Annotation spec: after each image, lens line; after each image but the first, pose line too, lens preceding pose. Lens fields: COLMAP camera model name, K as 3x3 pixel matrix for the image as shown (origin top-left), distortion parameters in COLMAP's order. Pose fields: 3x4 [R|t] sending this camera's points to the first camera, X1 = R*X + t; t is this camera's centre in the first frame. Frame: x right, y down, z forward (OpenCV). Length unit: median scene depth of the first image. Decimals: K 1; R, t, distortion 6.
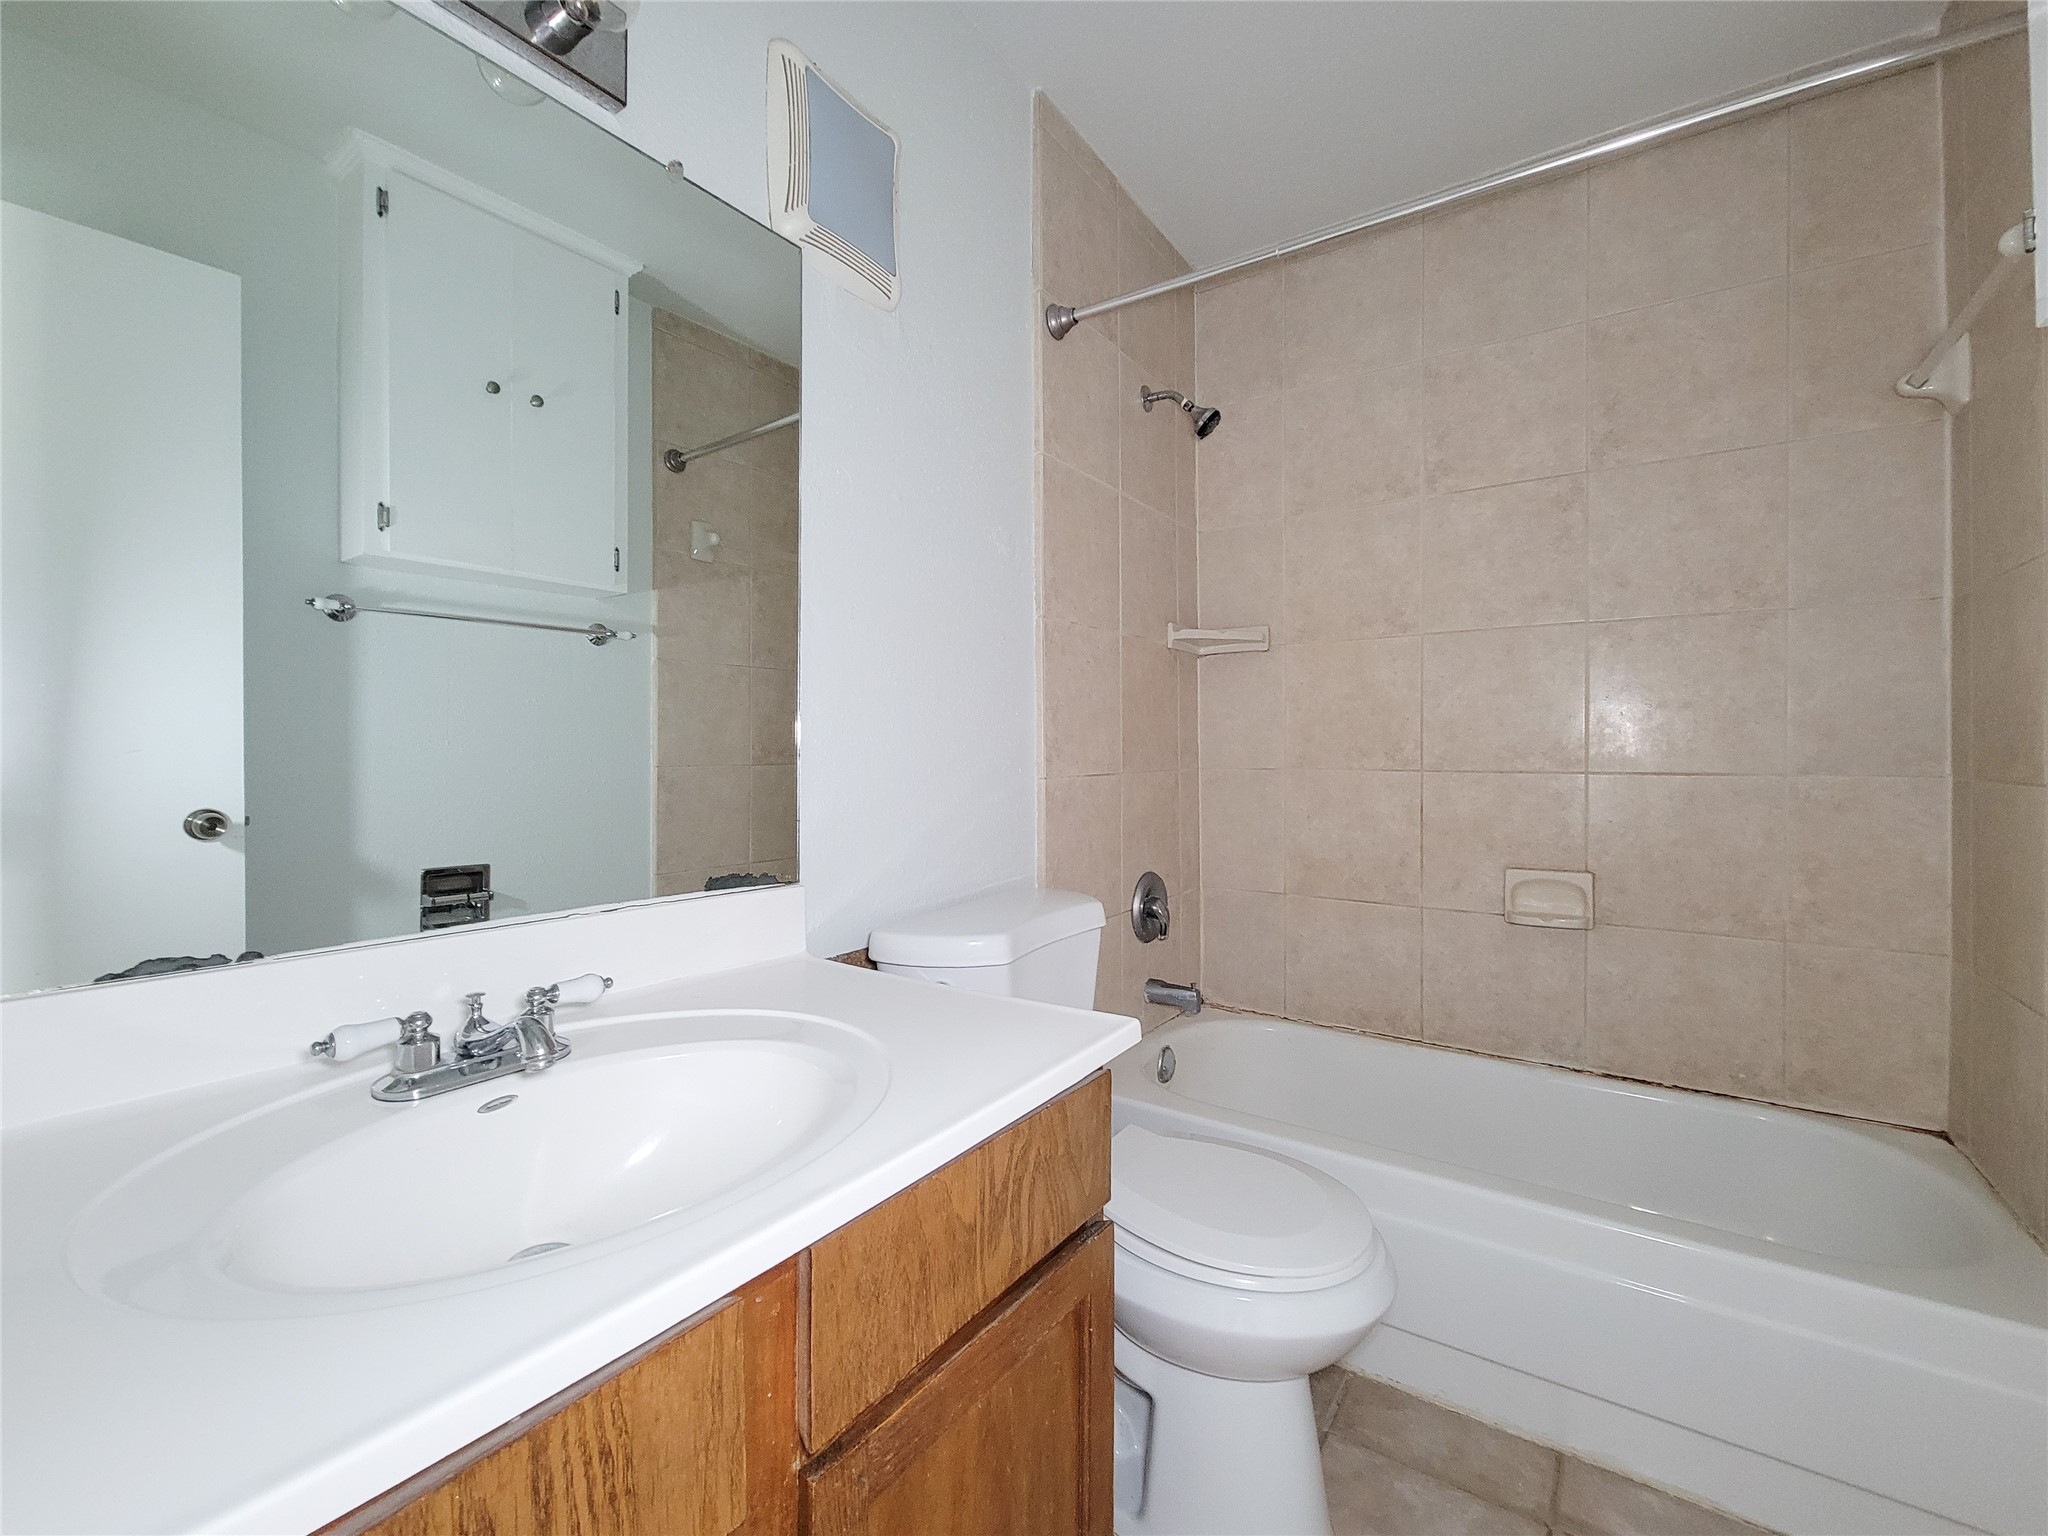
lens RADIAL K [[834.7, 0, 1017.9], [0, 834.7, 770.2], [0, 0, 1]] dist [0.001252, -0.000788]
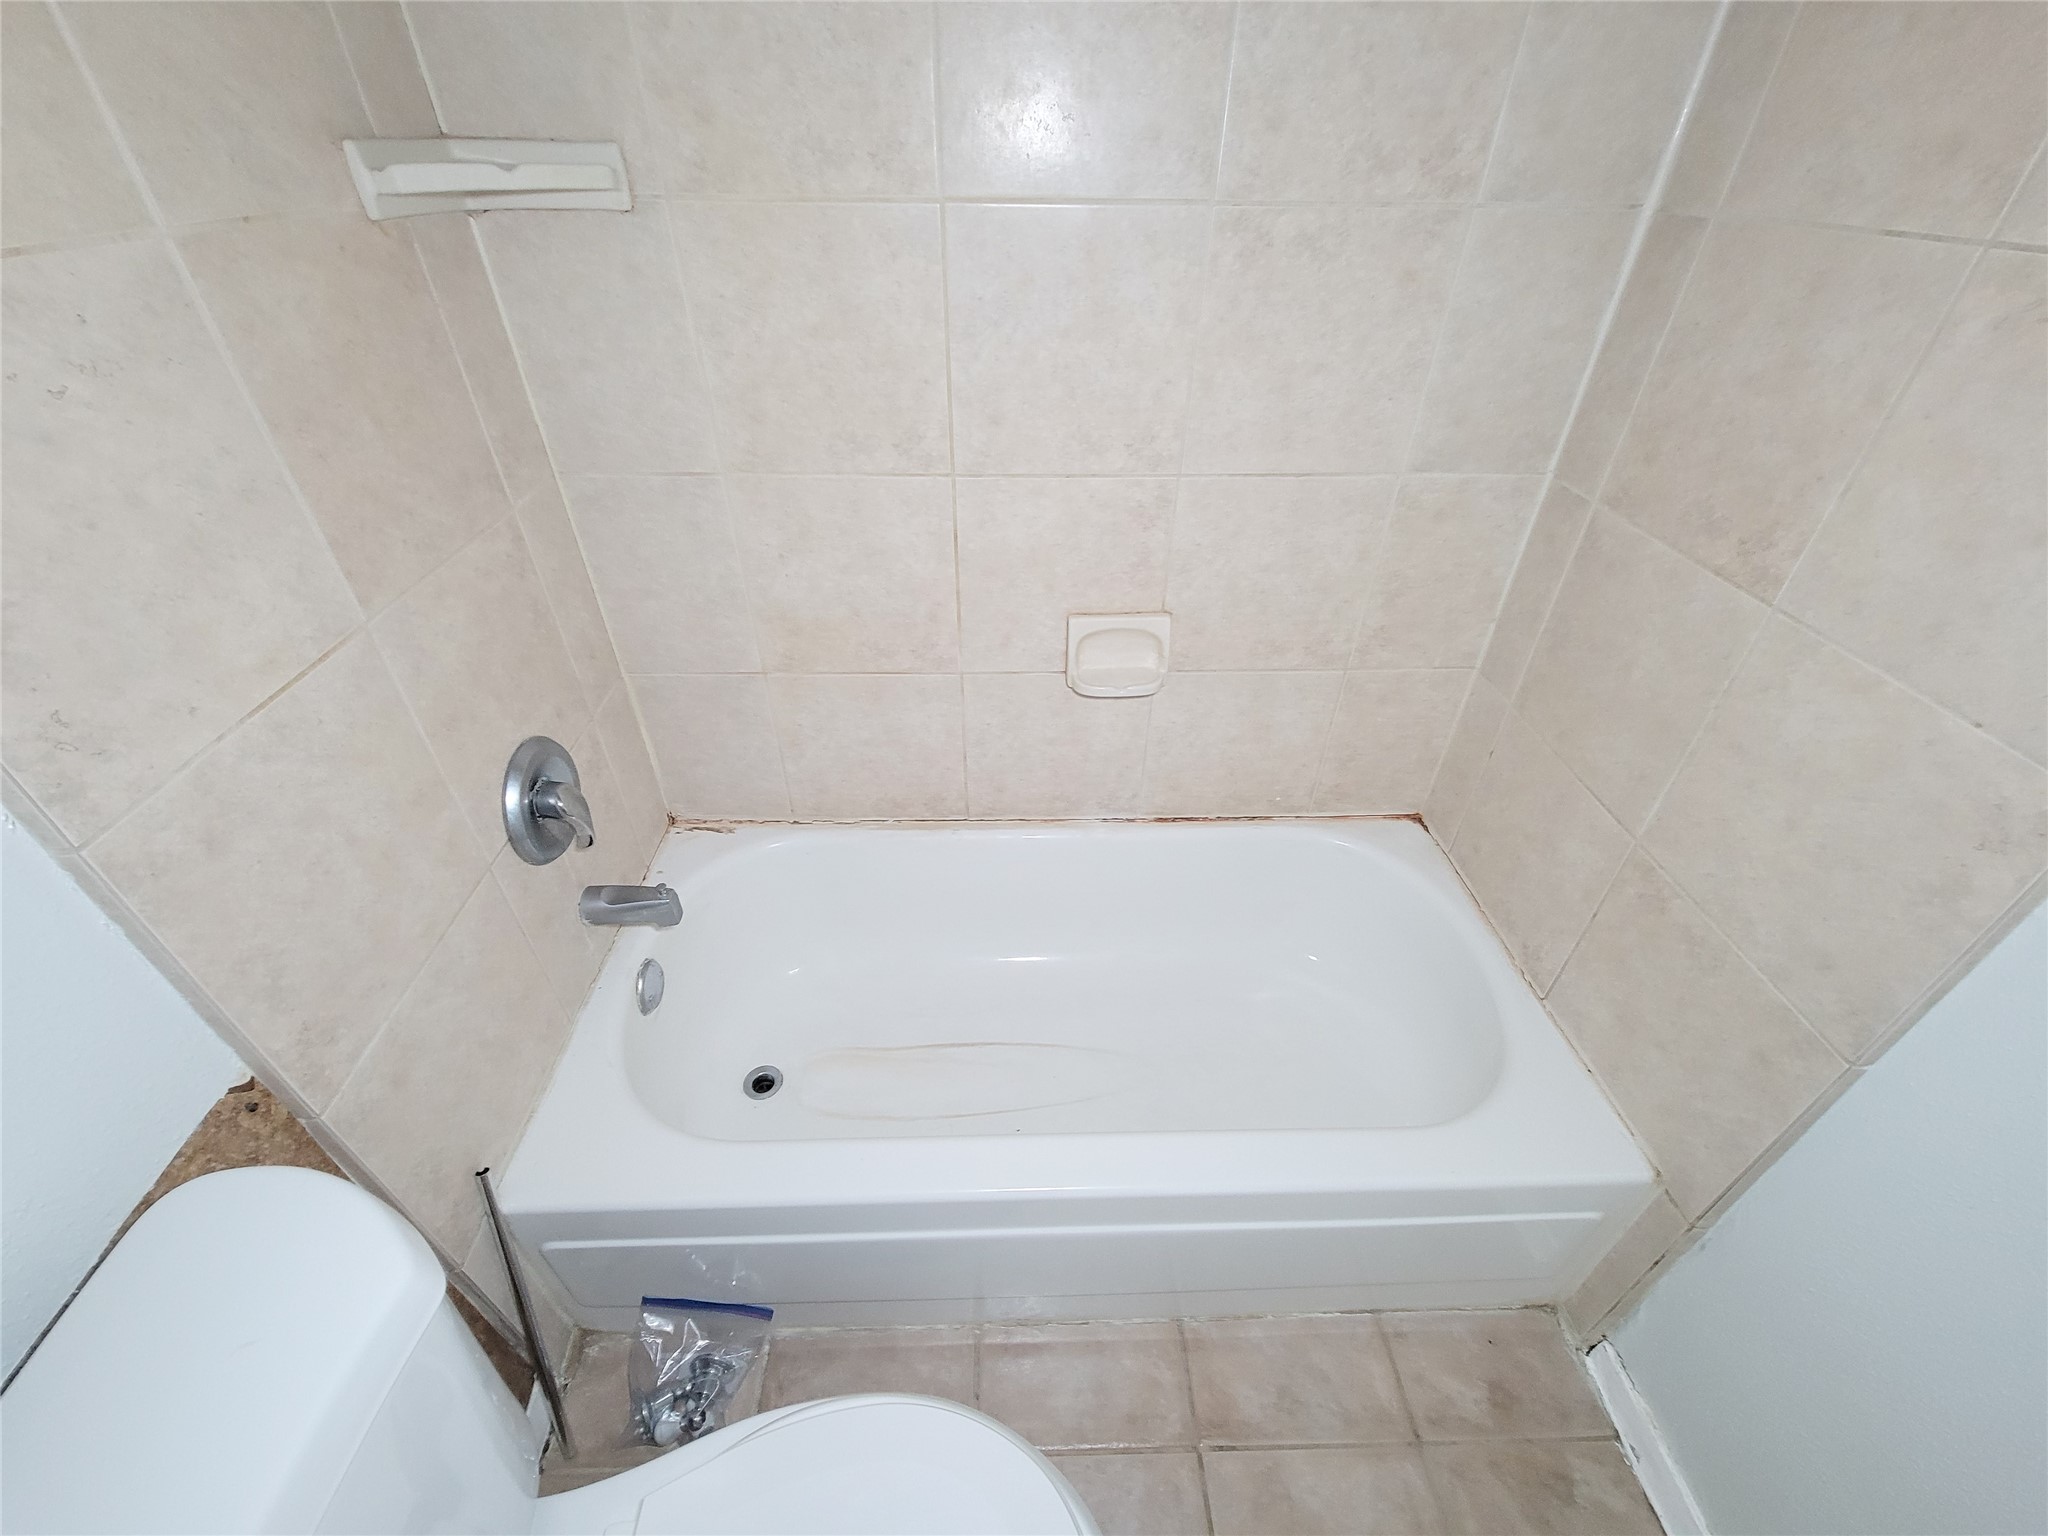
lens RADIAL K [[811.8, 0, 995.3], [0, 811.8, 751.9], [0, 0, 1]] dist [0.000802, -0.000150]
pose [[0.803633, -0.353994, 0.478396, 0.174536], [0.013468, 0.814469, 0.580051, -0.194429], [-0.594973, -0.459705, 0.659301, 0.557855]]
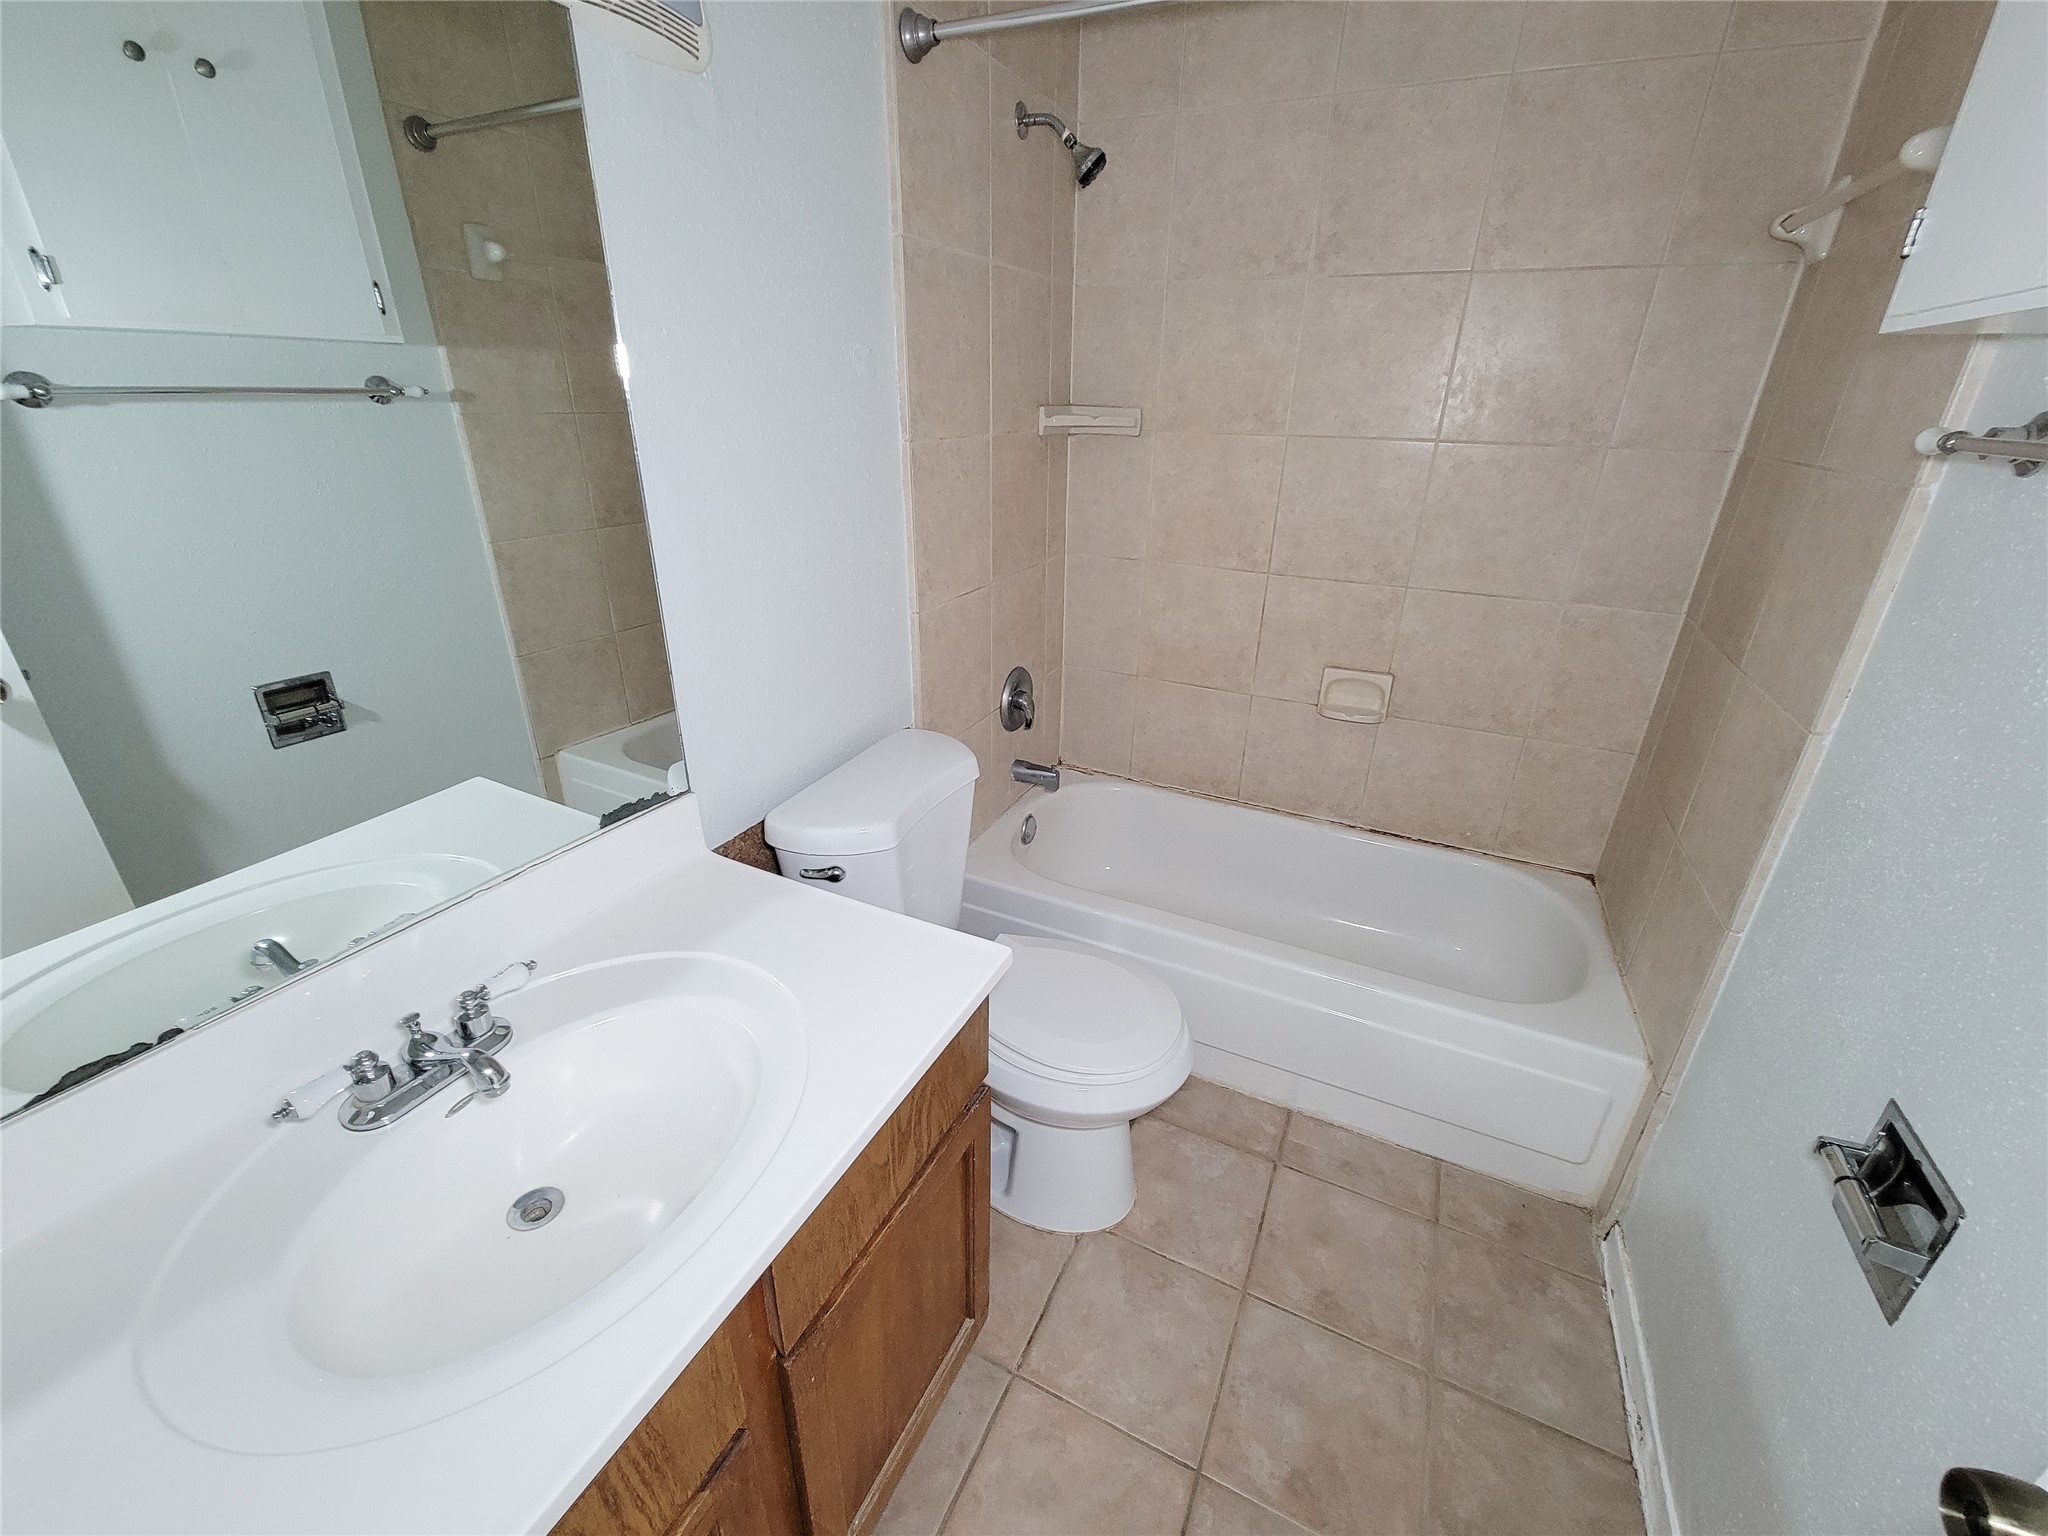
lens RADIAL K [[794.0, 0, 1010.6], [0, 794.0, 761.3], [0, 0, 1]] dist [0.007639, -0.005270]
pose [[0.988397, -0.048326, 0.144001, -0.003854], [-0.011471, 0.921583, 0.388013, -0.188101], [-0.151460, -0.385162, 0.910335, 0.027582]]
